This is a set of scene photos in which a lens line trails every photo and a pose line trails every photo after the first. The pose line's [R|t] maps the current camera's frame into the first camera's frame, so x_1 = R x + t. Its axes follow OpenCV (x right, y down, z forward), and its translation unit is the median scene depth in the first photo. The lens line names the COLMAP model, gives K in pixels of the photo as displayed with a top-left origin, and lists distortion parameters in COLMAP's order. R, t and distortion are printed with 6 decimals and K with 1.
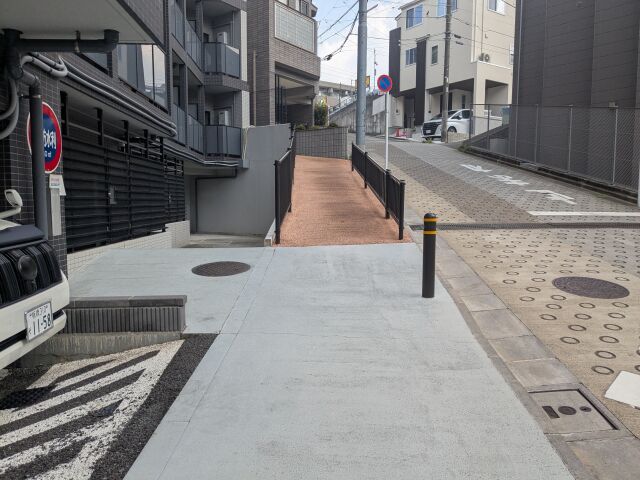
lens RADIAL K [[495.8, 0, 321.8], [0, 495.8, 240.0], [0, 0, 1]] dist [-0.000535, -0.006741]
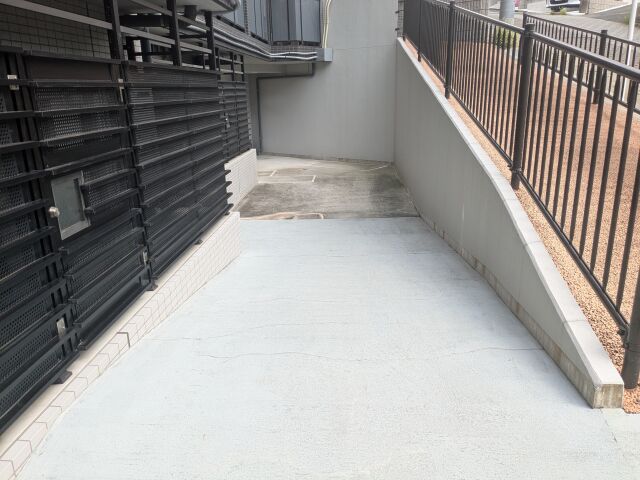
lens RADIAL K [[495.8, 0, 319.7], [0, 495.8, 242.0], [0, 0, 1]] dist [-0.000535, -0.006741]
pose [[0.994215, 0.008899, -0.107040, -0.091948], [0.014965, 0.975366, 0.220086, -0.053741], [0.106361, -0.220415, 0.969590, 0.280915]]
